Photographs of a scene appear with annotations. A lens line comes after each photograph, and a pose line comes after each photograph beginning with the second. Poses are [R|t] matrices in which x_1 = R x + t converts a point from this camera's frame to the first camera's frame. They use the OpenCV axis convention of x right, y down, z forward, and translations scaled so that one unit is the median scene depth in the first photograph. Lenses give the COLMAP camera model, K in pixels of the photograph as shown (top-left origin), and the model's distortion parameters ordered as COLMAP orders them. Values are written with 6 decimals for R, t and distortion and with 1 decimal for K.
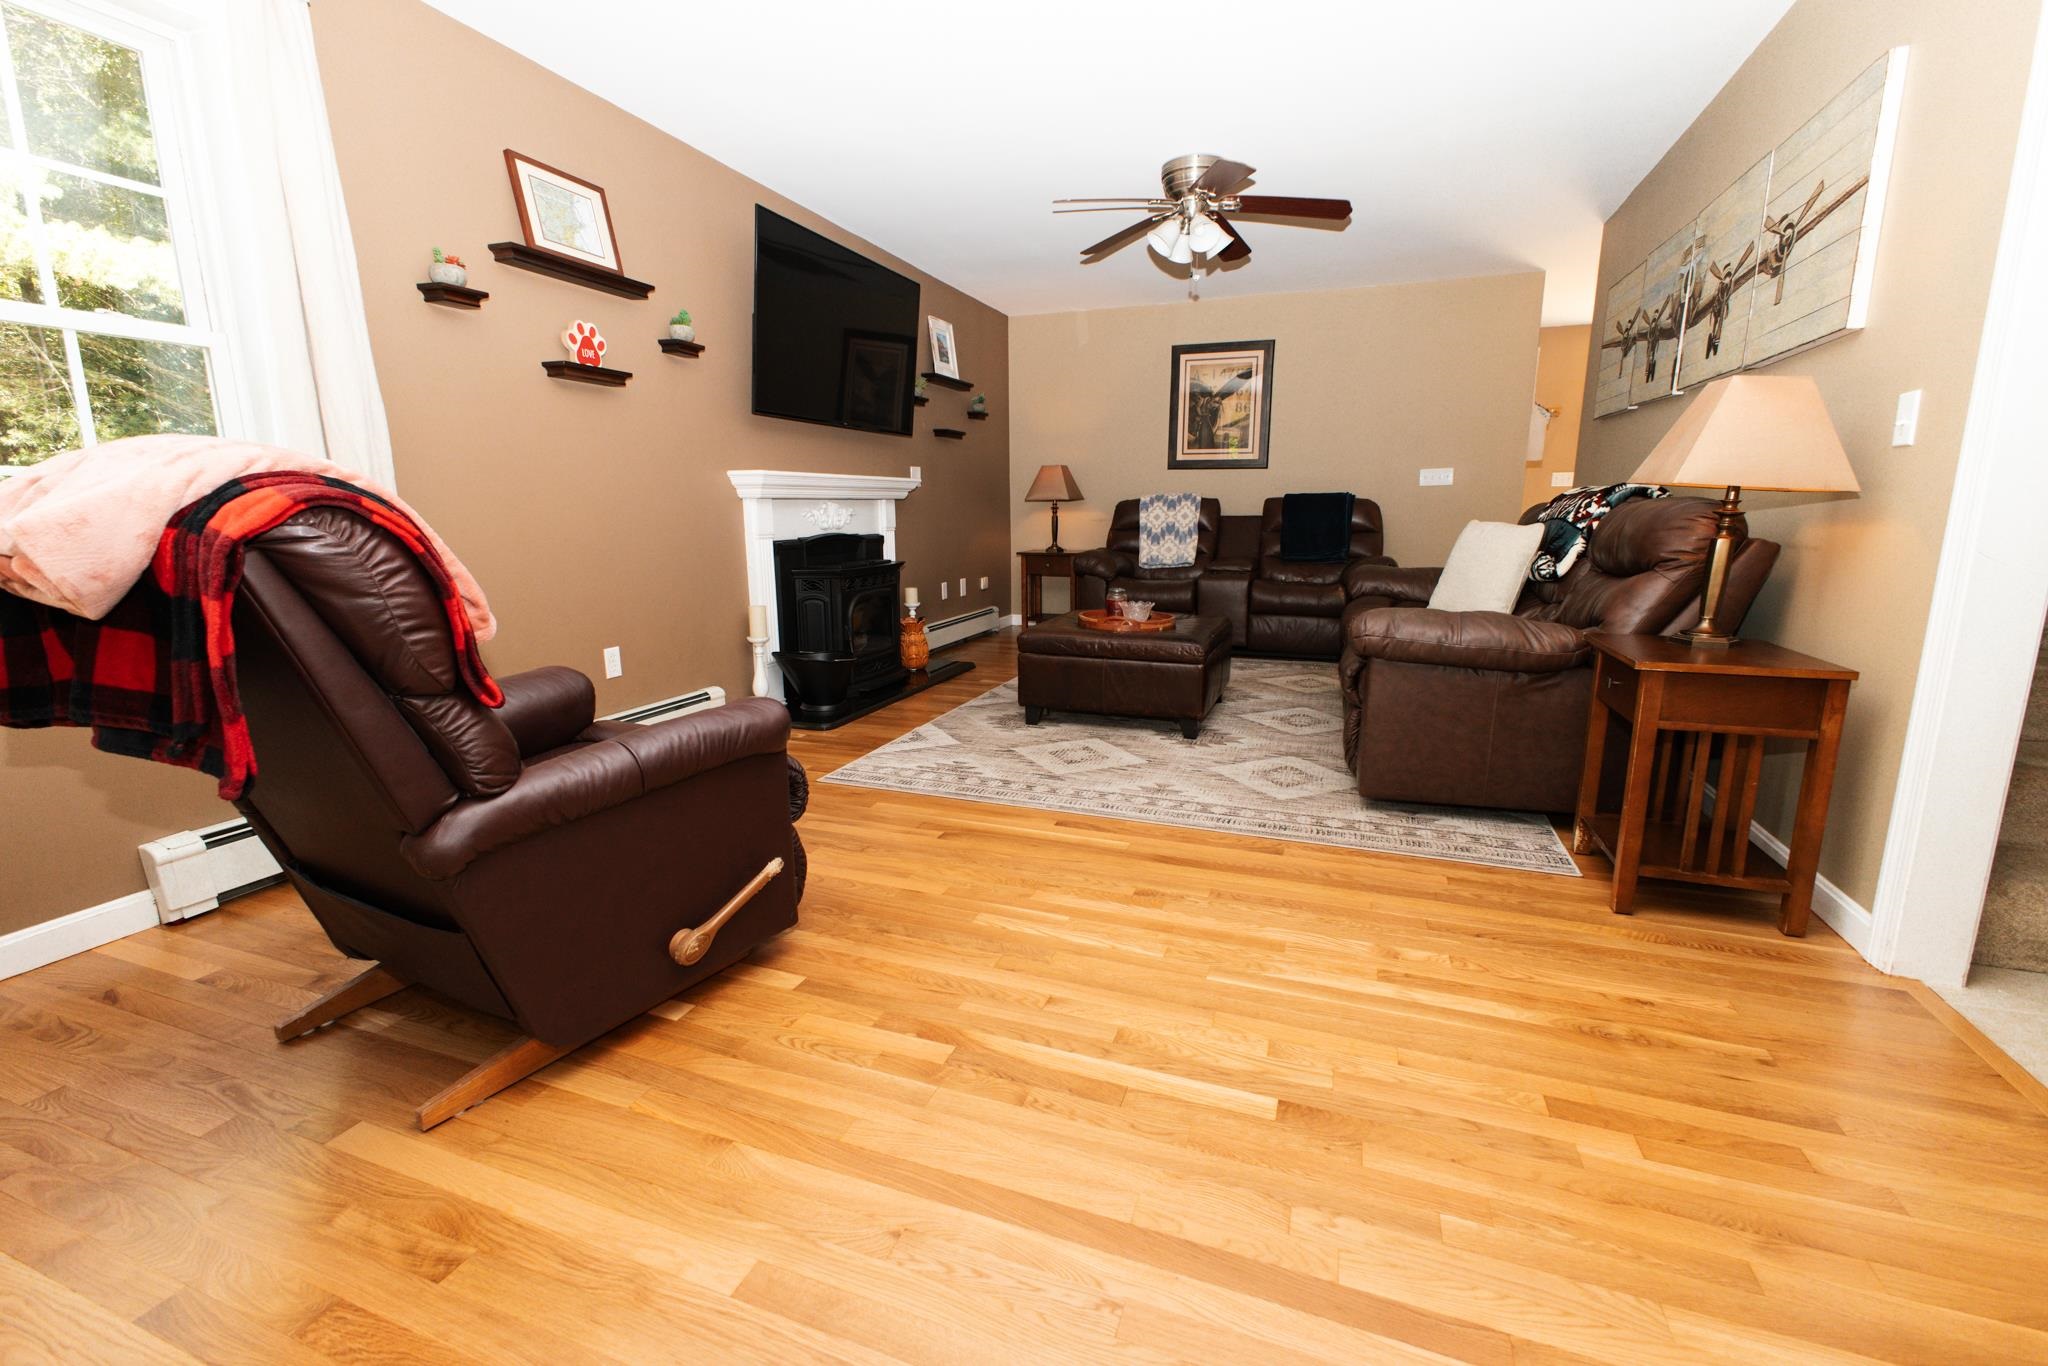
lens RADIAL K [[877.2, 0, 1023.7], [0, 877.2, 675.0], [0, 0, 1]] dist [0.007942, -0.002636]
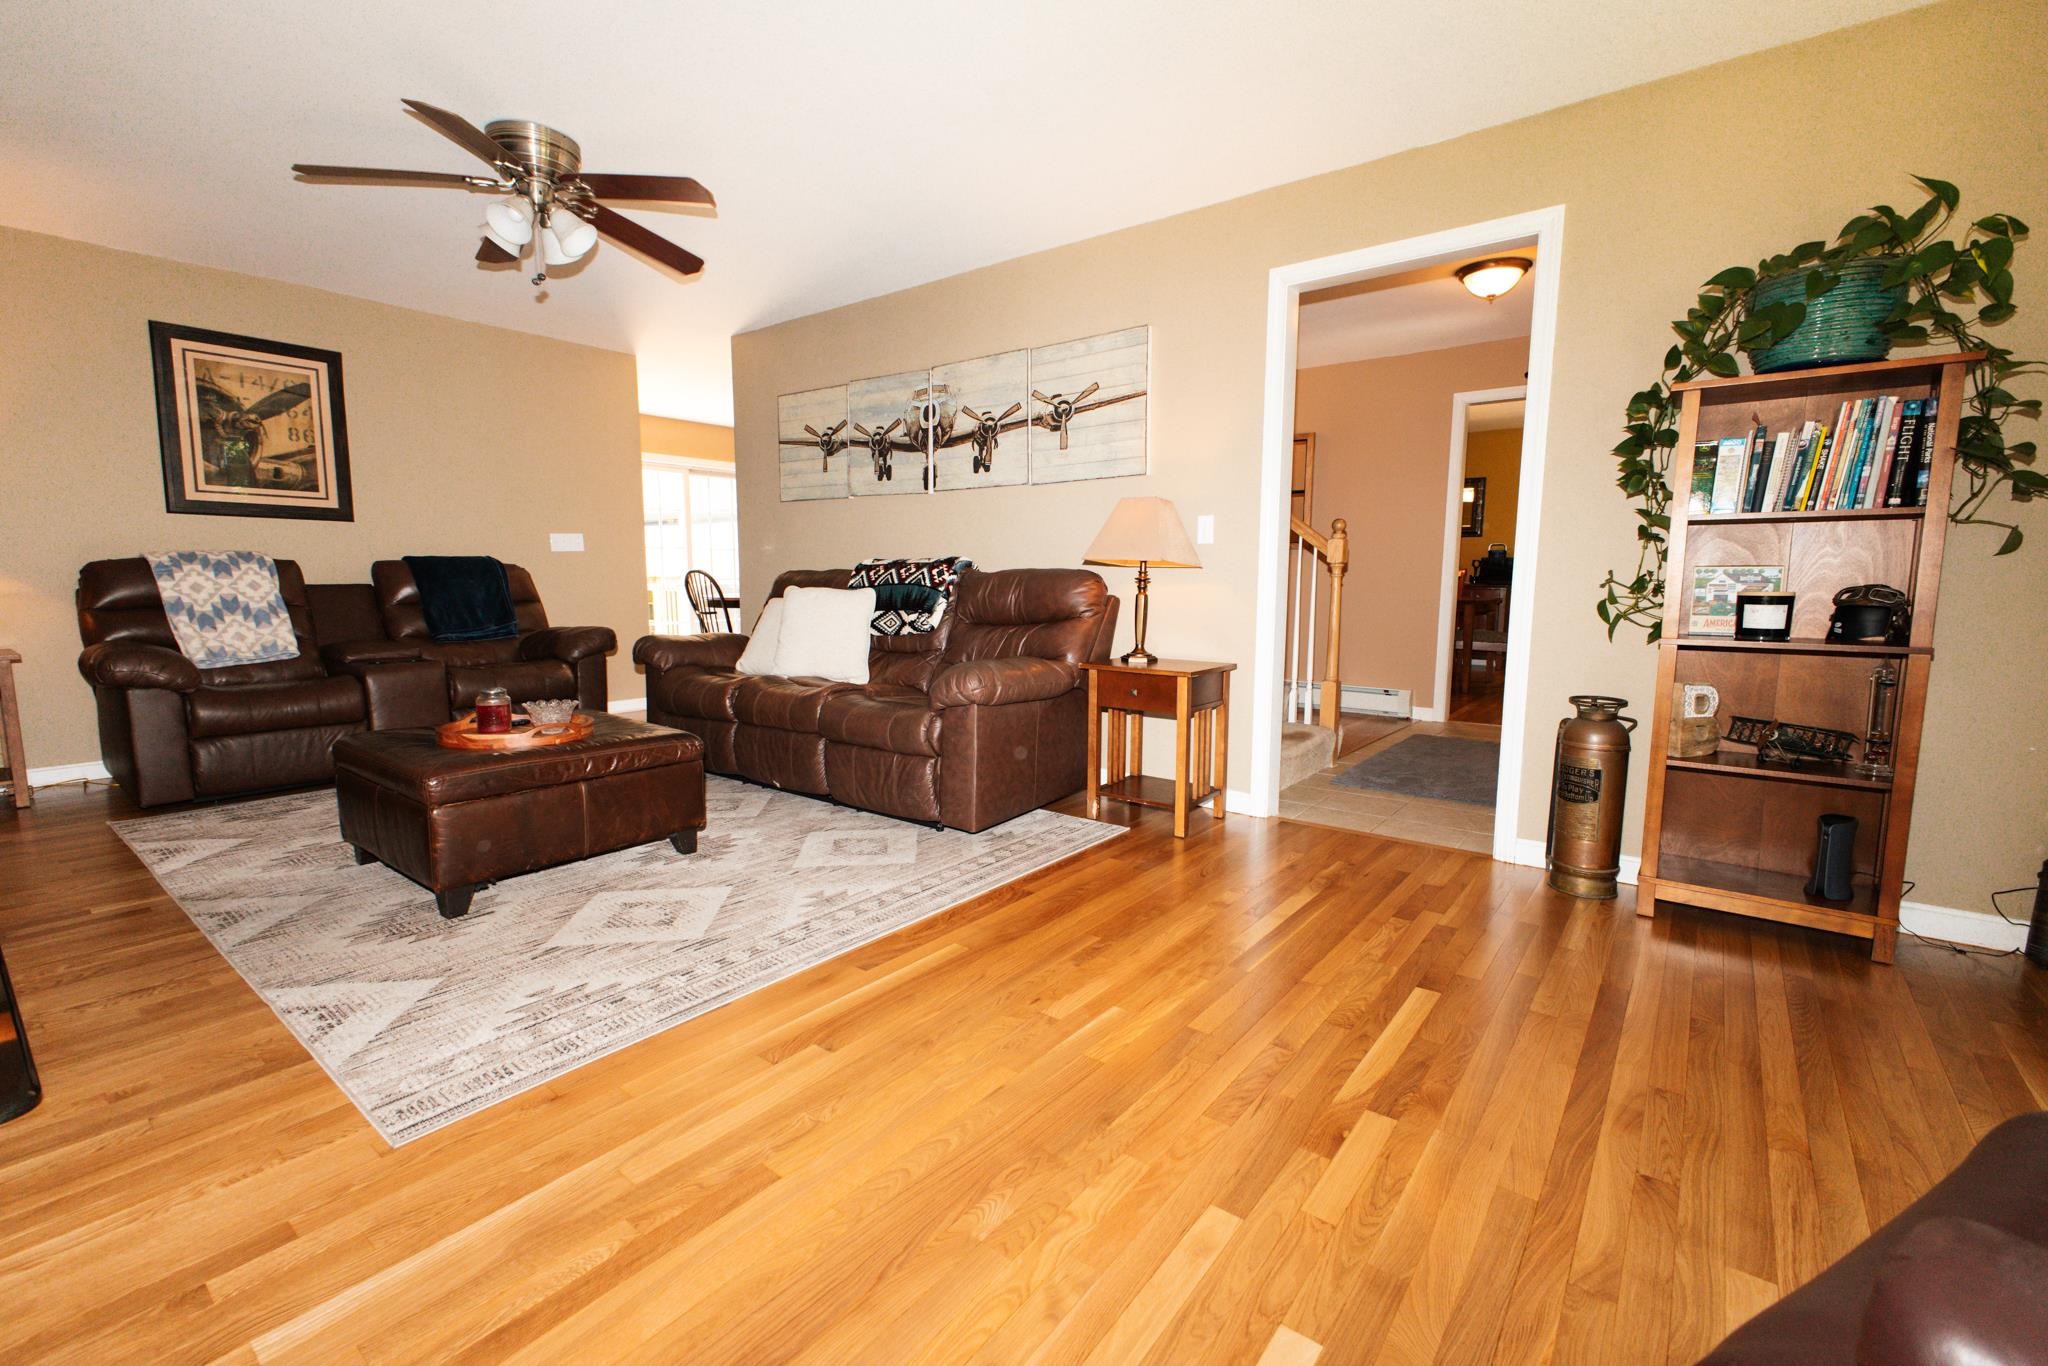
lens RADIAL K [[877.2, 0, 1021.4], [0, 877.2, 677.1], [0, 0, 1]] dist [0.007942, -0.002636]
pose [[0.298794, -0.108127, 0.948172, -0.535151], [0.175796, 0.982794, 0.056677, -0.091009], [-0.937986, 0.149750, 0.312661, 0.481973]]
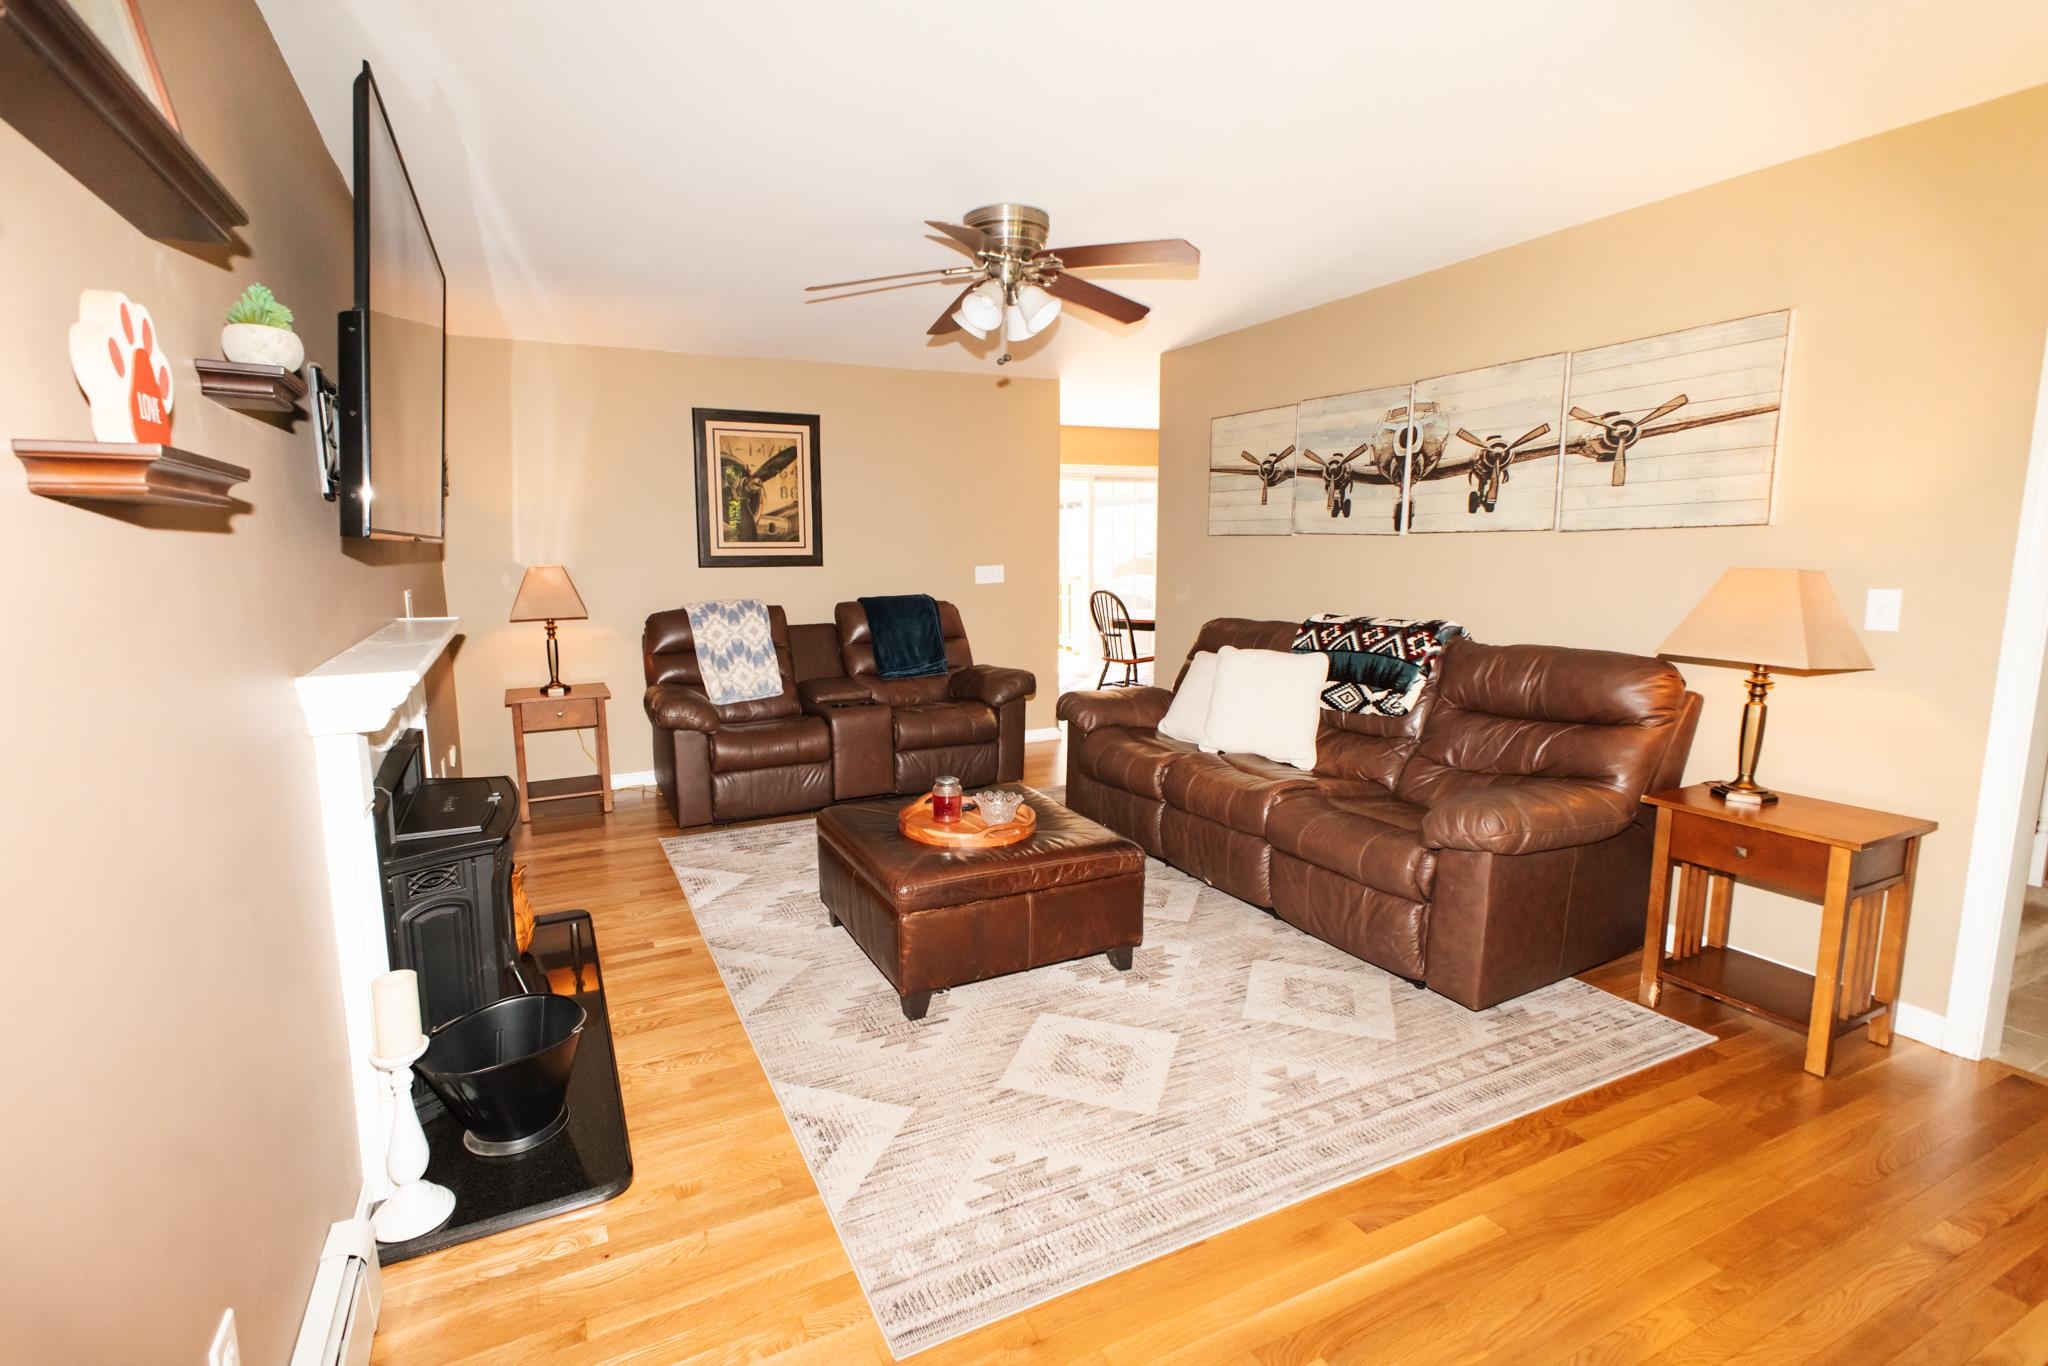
lens RADIAL K [[924.7, 0, 955.5], [0, 924.7, 676.7], [0, 0, 1]] dist [0.007643, -0.001827]
pose [[0.704422, -0.106062, 0.701812, -0.501410], [0.142823, 0.989729, 0.006220, -0.228234], [-0.695263, 0.095854, 0.712335, 0.570957]]
